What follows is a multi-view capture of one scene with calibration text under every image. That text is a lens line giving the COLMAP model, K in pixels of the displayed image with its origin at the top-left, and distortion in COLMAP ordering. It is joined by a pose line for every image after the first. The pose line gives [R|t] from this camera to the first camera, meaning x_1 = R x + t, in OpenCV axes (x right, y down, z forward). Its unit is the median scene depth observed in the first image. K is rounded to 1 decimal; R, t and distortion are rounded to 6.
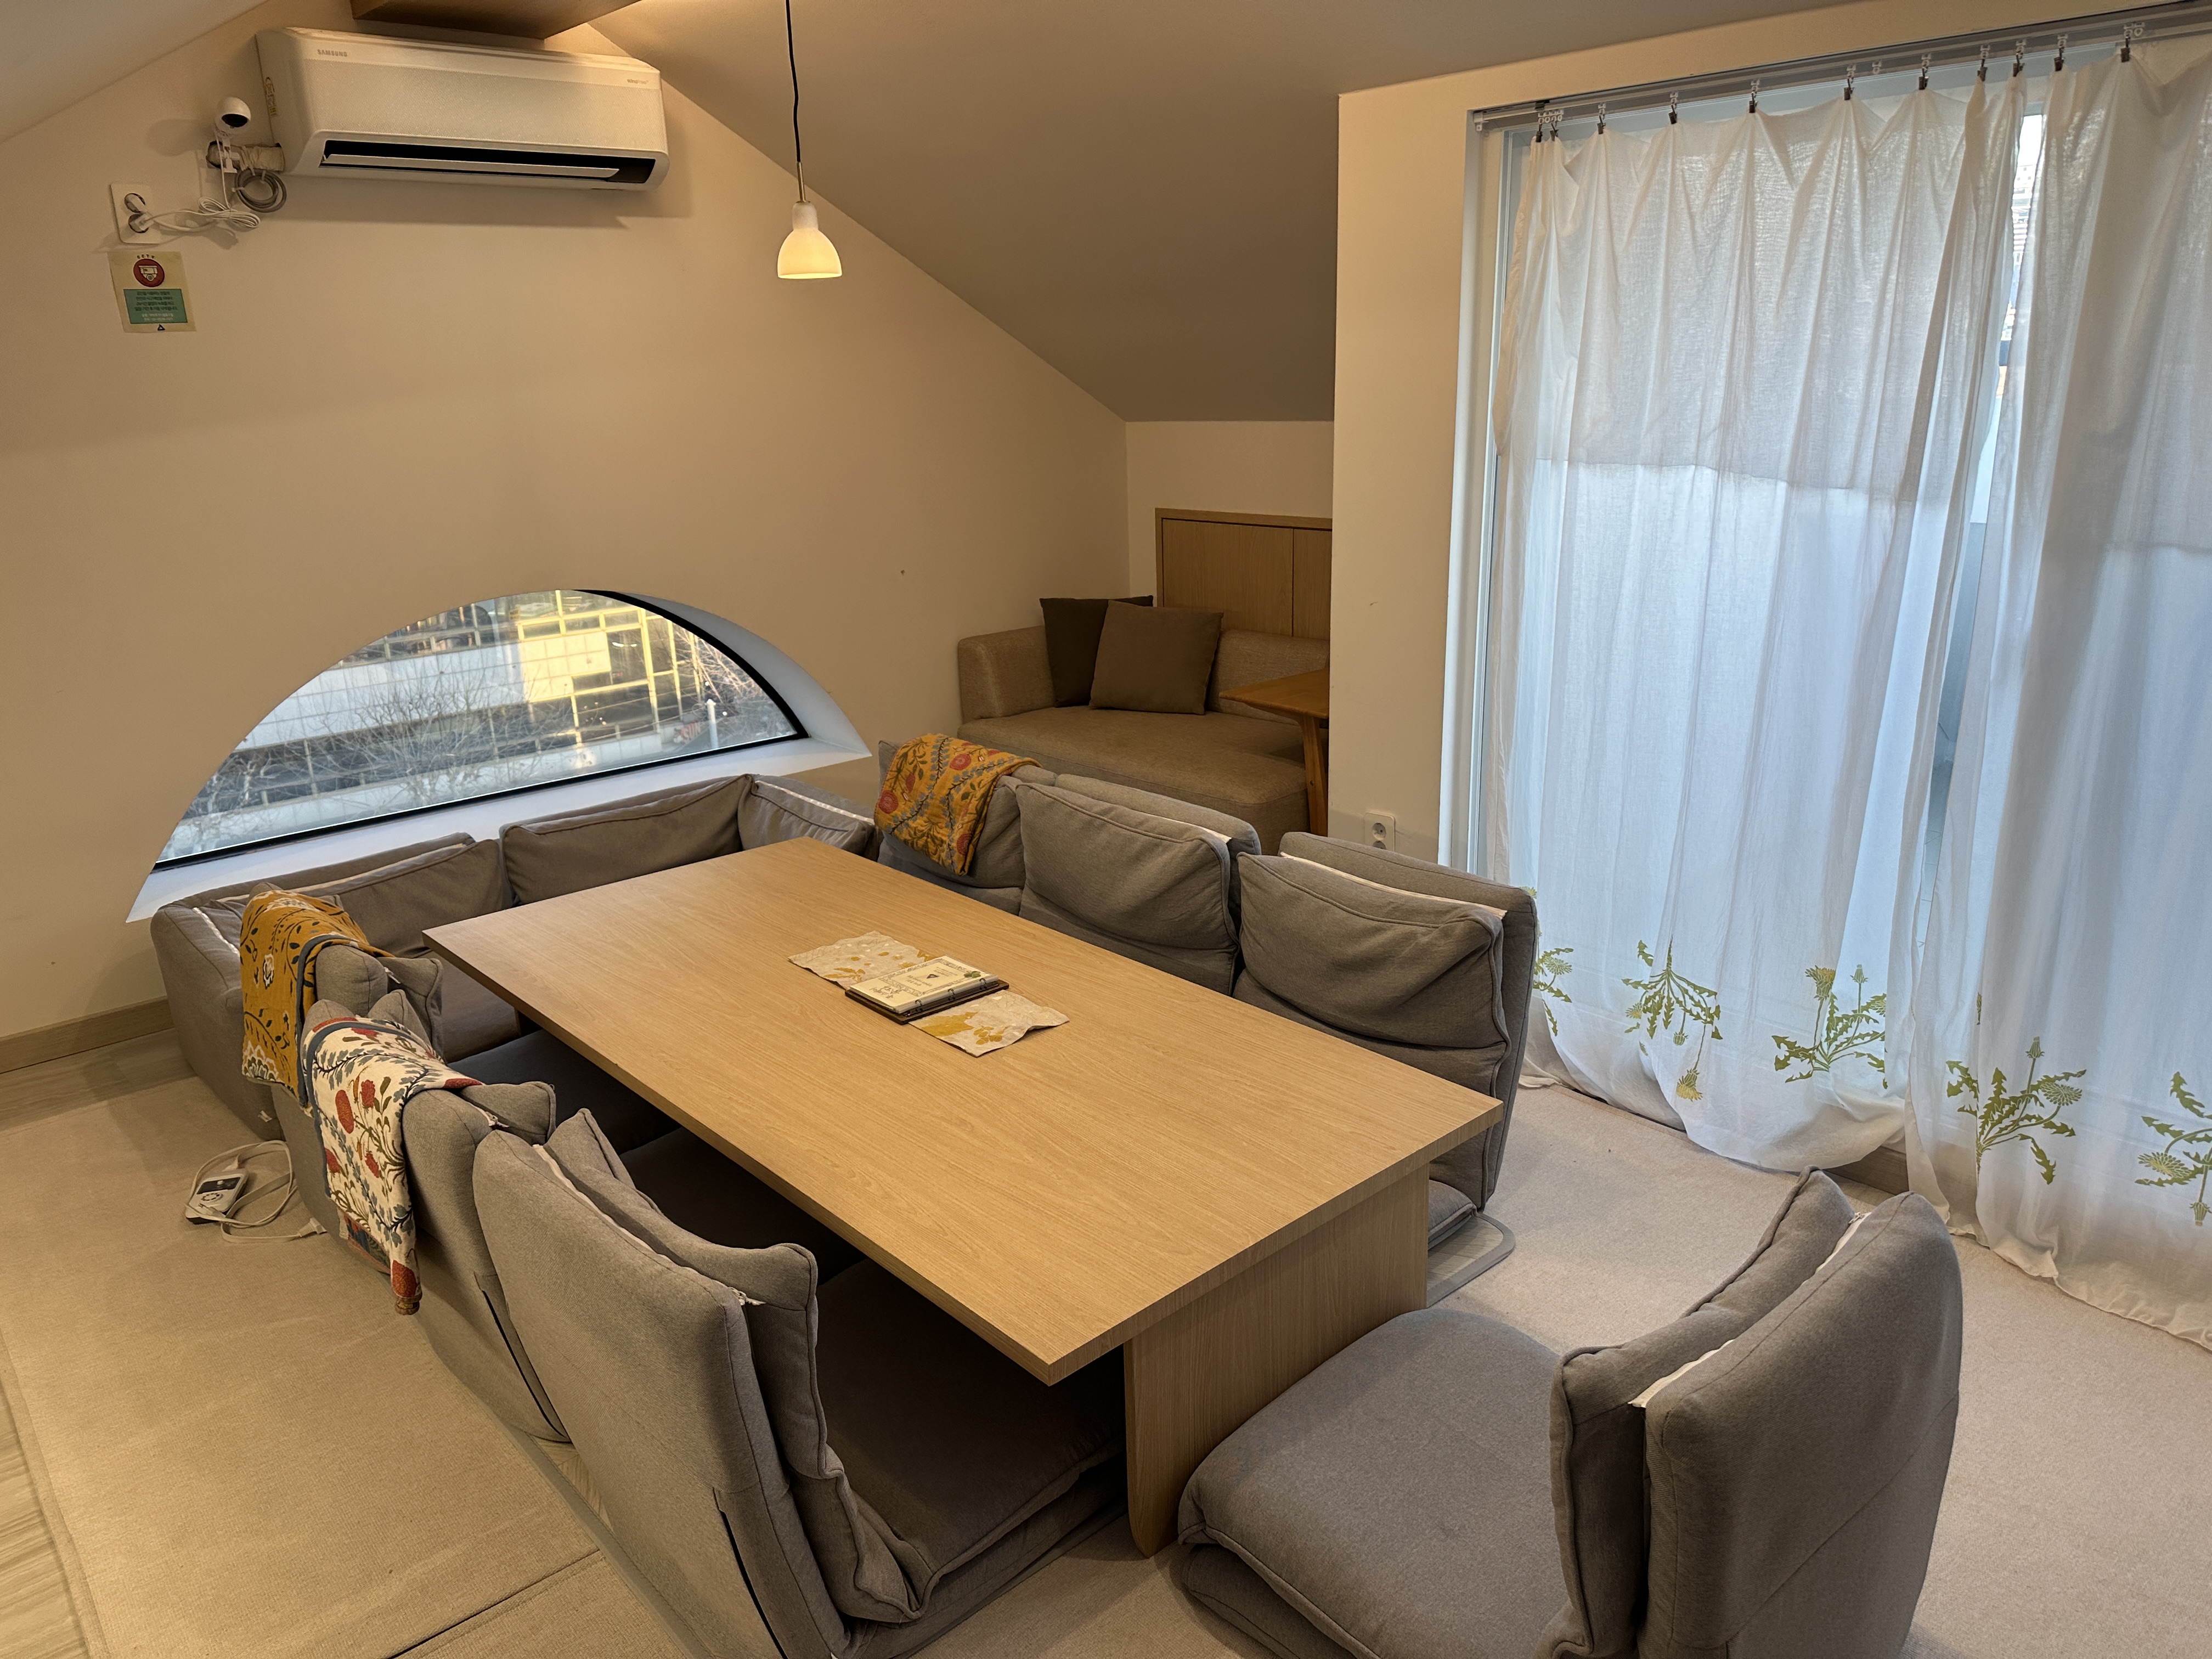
lens RADIAL K [[1561.7, 0, 1106.0], [0, 1561.7, 829.5], [0, 0, 1]] dist [0.044970, -0.001933]
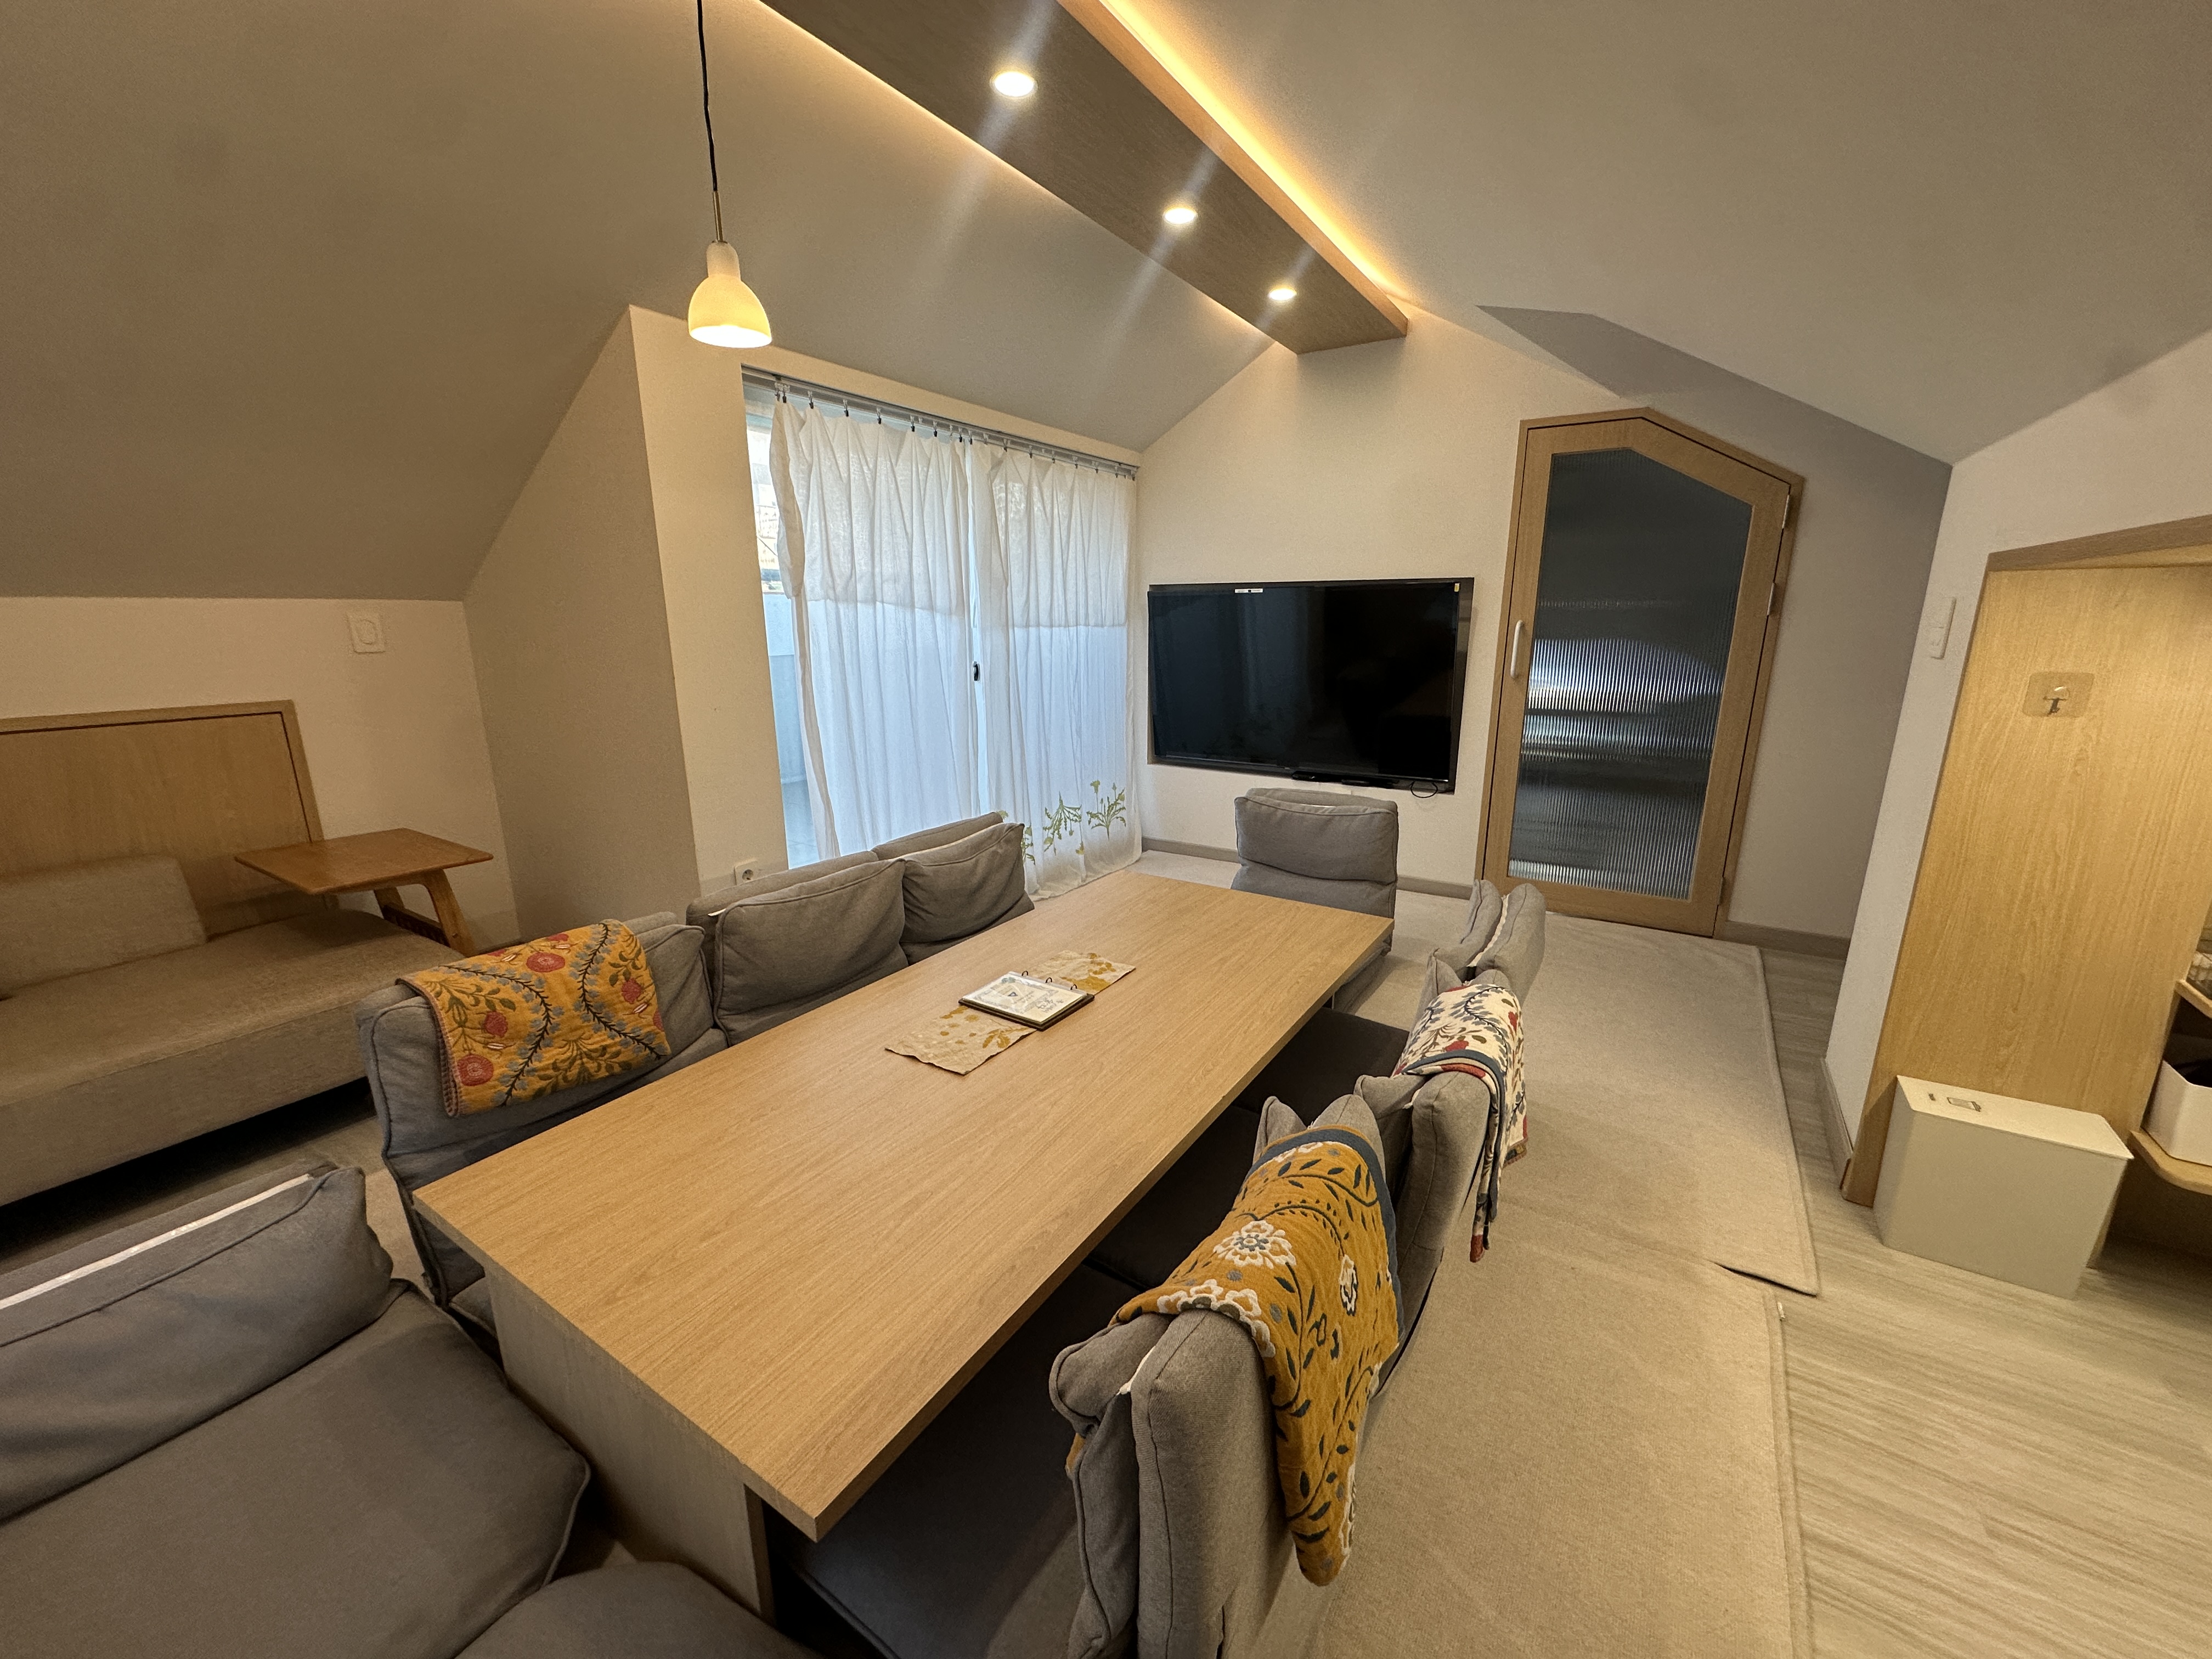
lens RADIAL K [[889.3, 0, 1106.0], [0, 889.3, 829.5], [0, 0, 1]] dist [-0.000927, -0.000034]
pose [[-0.251245, -0.208092, 0.945290, -0.753081], [0.291192, 0.915124, 0.278846, -0.193917], [-0.923083, 0.345320, -0.169326, 1.004204]]
